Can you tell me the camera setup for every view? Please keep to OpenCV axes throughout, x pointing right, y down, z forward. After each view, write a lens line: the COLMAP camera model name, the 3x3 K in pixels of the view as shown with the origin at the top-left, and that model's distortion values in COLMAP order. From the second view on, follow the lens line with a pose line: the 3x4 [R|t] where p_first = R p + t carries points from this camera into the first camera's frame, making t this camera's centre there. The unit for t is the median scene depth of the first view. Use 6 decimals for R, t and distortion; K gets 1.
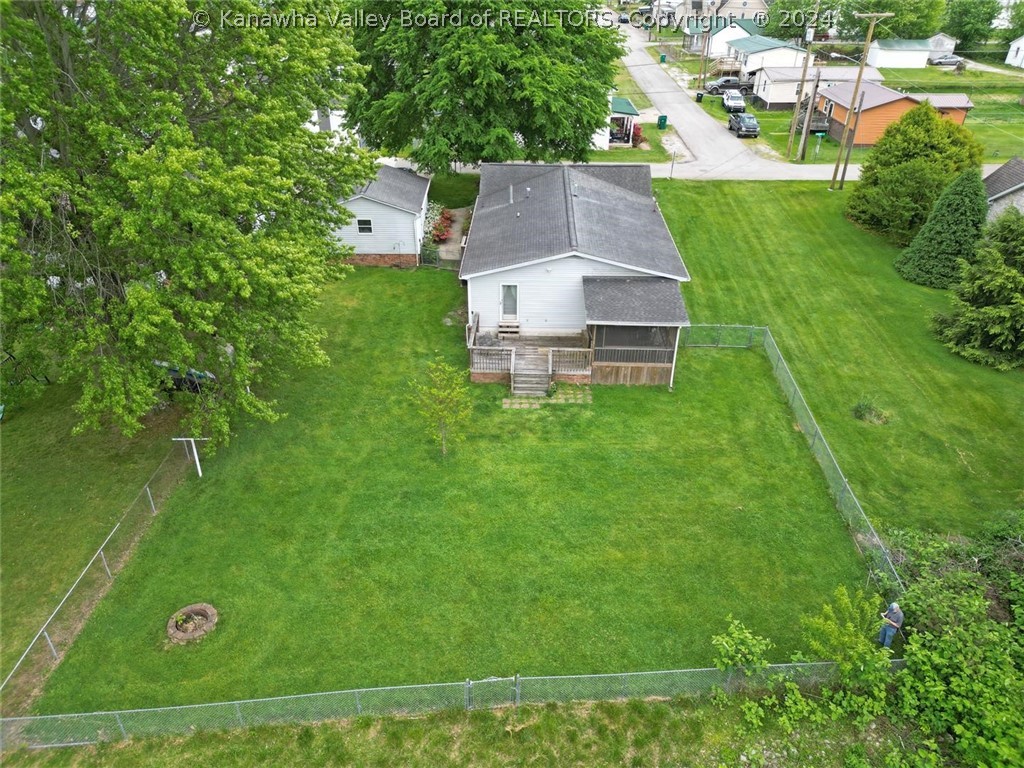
lens RADIAL K [[712.4, 0, 509.1], [0, 712.4, 386.8], [0, 0, 1]] dist [0.046876, -0.001604]
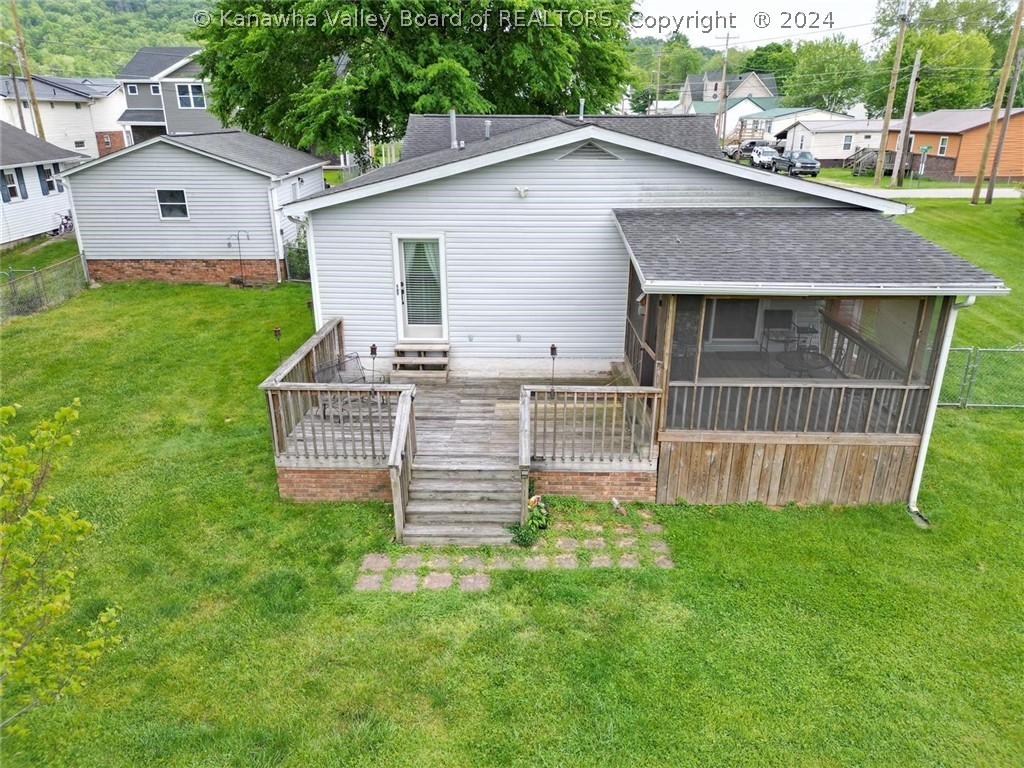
lens RADIAL K [[712.4, 0, 505.5], [0, 712.4, 377.9], [0, 0, 1]] dist [0.046876, -0.001604]
pose [[0.999964, -0.008488, -0.000588, 0.048692], [0.008204, 0.980259, -0.197547, 0.004001], [0.002254, 0.197535, 0.980293, 0.683345]]
